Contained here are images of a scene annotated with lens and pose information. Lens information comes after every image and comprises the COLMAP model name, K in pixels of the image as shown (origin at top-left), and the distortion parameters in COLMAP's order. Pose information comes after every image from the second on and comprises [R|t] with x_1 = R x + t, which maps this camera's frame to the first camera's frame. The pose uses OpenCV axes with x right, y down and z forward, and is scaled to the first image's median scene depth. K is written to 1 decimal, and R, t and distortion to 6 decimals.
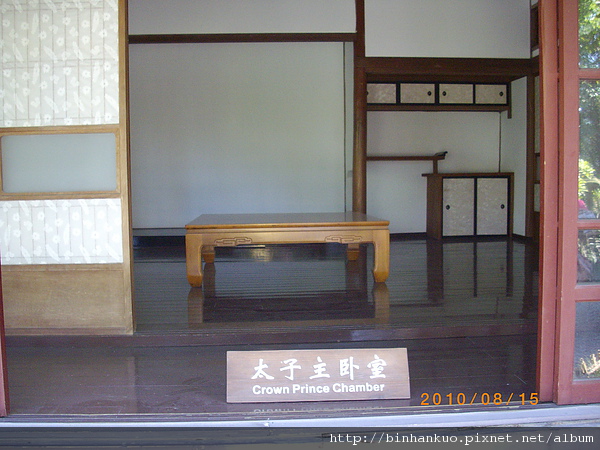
lens RADIAL K [[644.7, 0, 300.0], [0, 644.7, 225.0], [0, 0, 1]] dist [-0.148517, -0.006133]
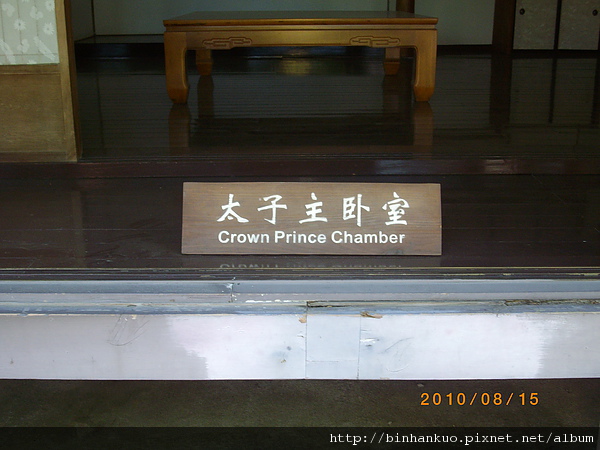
lens RADIAL K [[777.1, 0, 300.0], [0, 777.1, 225.0], [0, 0, 1]] dist [-0.116444, 0.002264]
pose [[0.998657, 0.024515, -0.045643, 0.055038], [-0.013182, 0.972207, 0.233750, 0.041952], [0.050104, -0.232834, 0.971225, 0.166640]]
